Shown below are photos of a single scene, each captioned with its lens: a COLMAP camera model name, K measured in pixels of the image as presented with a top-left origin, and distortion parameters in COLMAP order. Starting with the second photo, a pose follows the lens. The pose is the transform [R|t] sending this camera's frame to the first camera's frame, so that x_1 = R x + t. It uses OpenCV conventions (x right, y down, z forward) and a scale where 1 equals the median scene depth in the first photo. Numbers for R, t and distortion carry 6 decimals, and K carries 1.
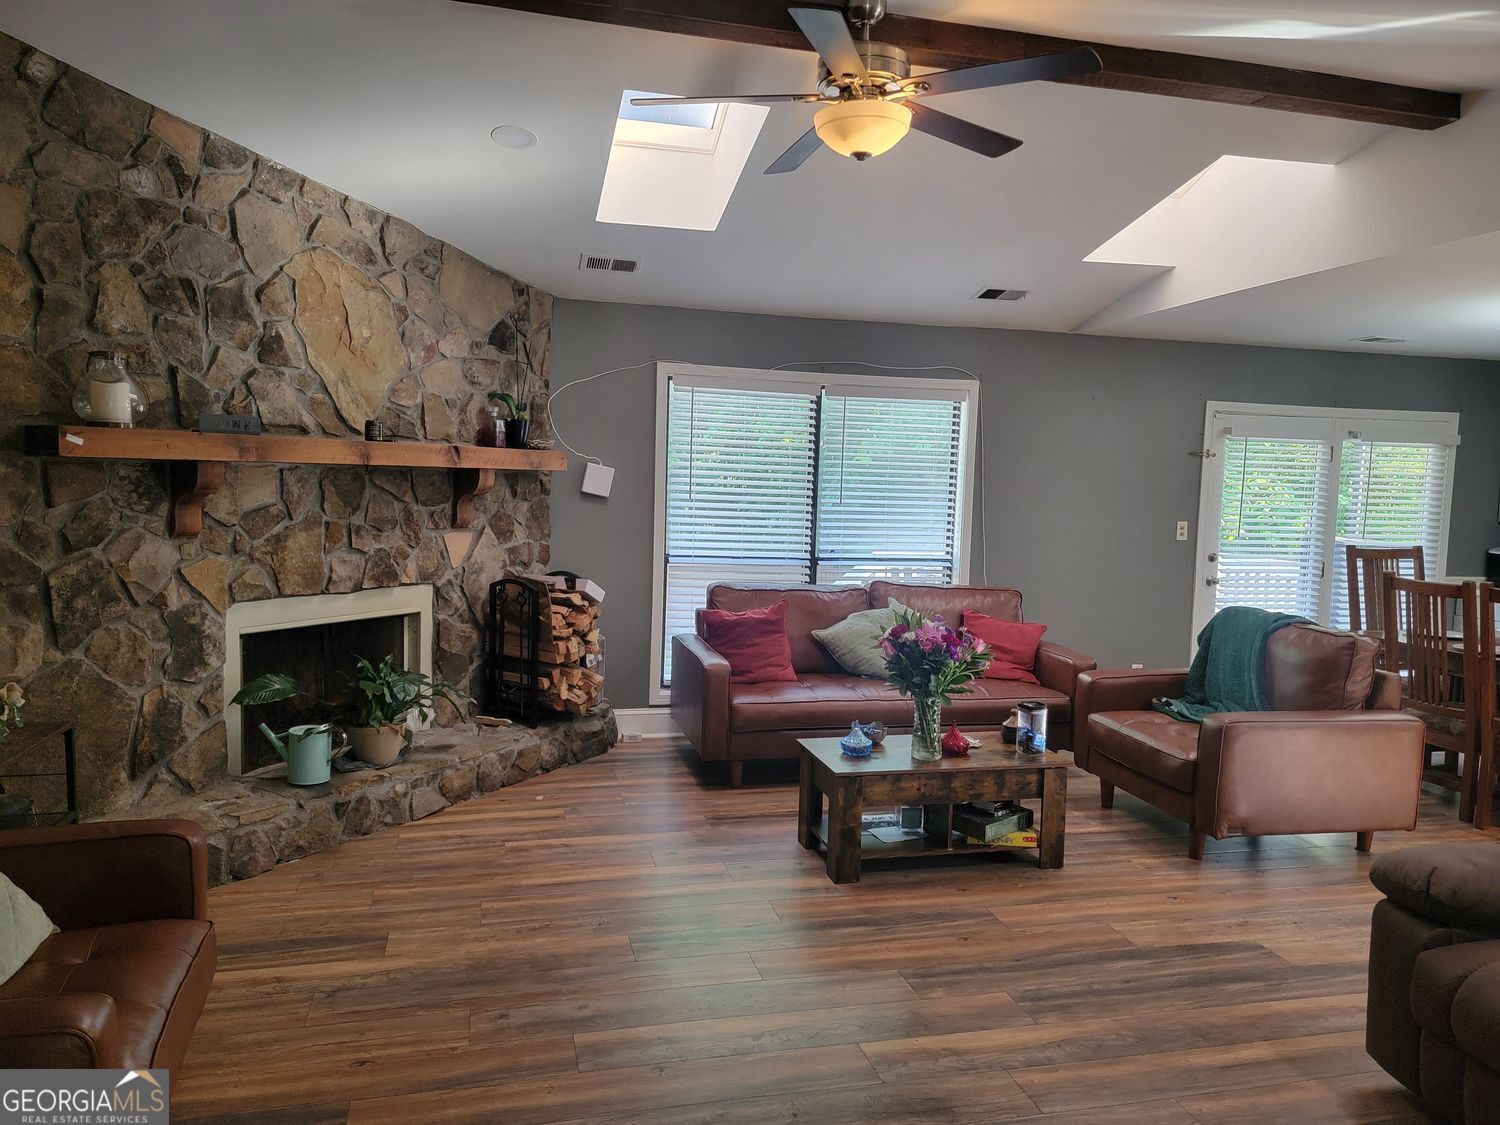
lens RADIAL K [[1081.3, 0, 717.5], [0, 1081.3, 566.0], [0, 0, 1]] dist [0.055029, -0.001178]
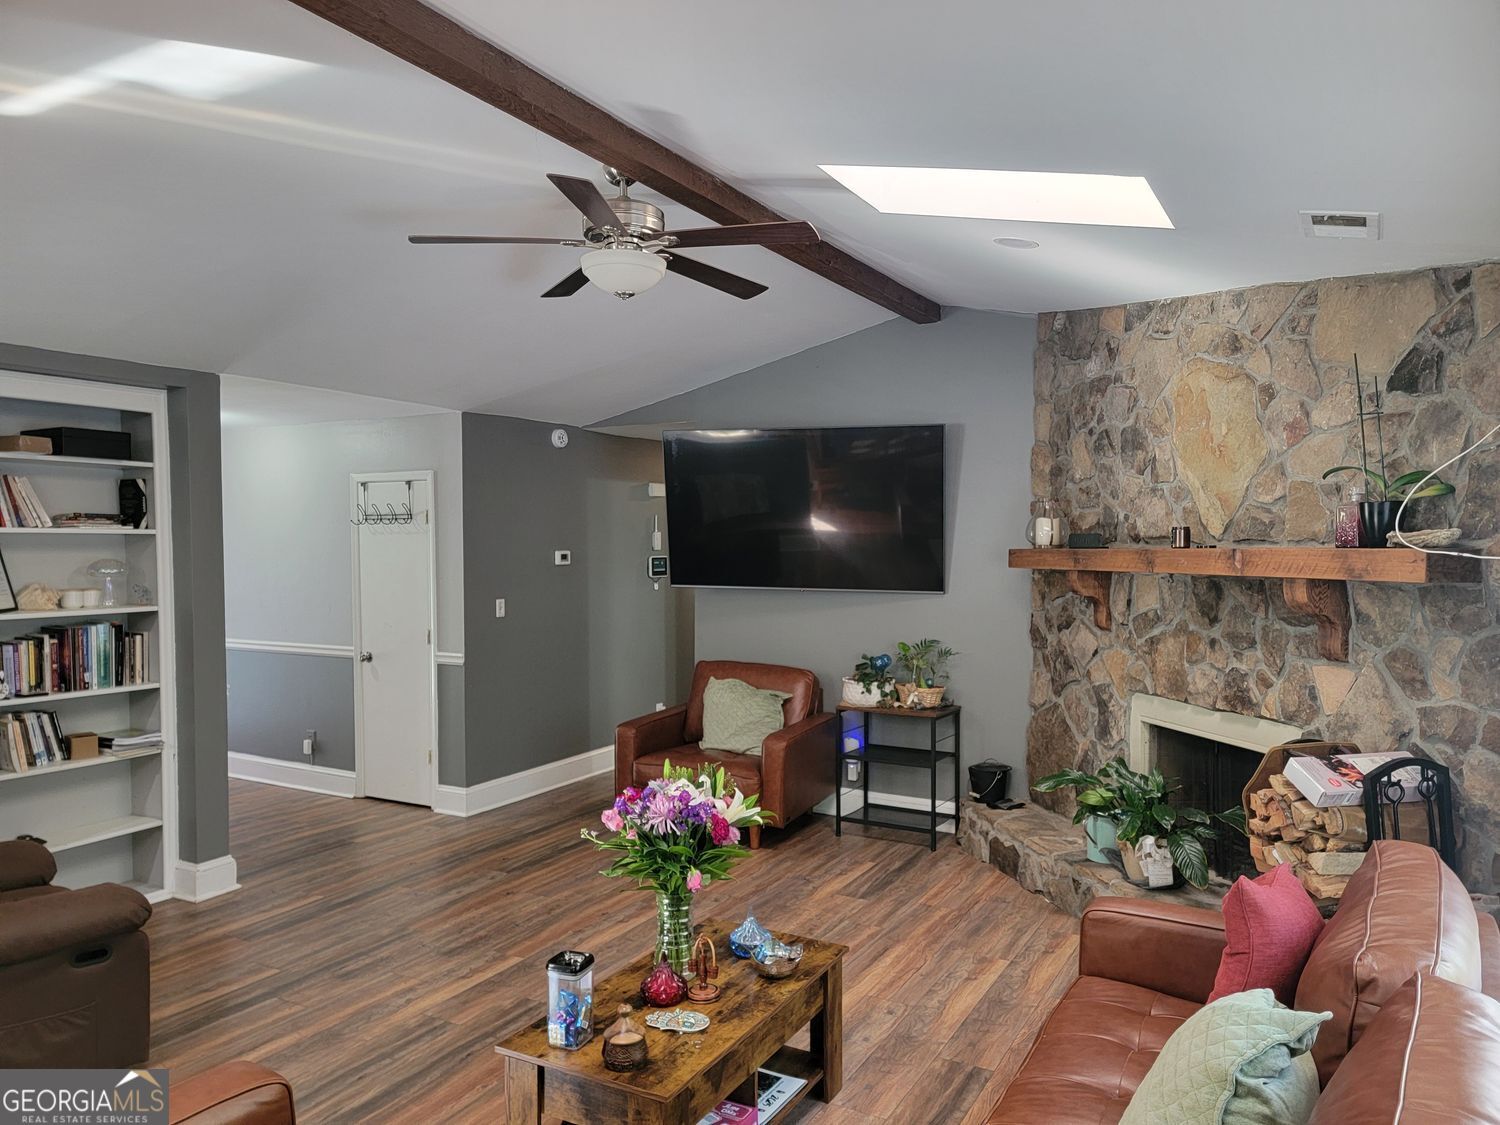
lens RADIAL K [[994.2, 0, 742.4], [0, 994.2, 584.0], [0, 0, 1]] dist [0.080567, -0.097303]
pose [[-0.678389, 0.001204, -0.734702, 0.592279], [-0.078210, 0.994198, 0.073844, -0.119665], [0.730529, 0.107556, -0.674359, 1.330584]]
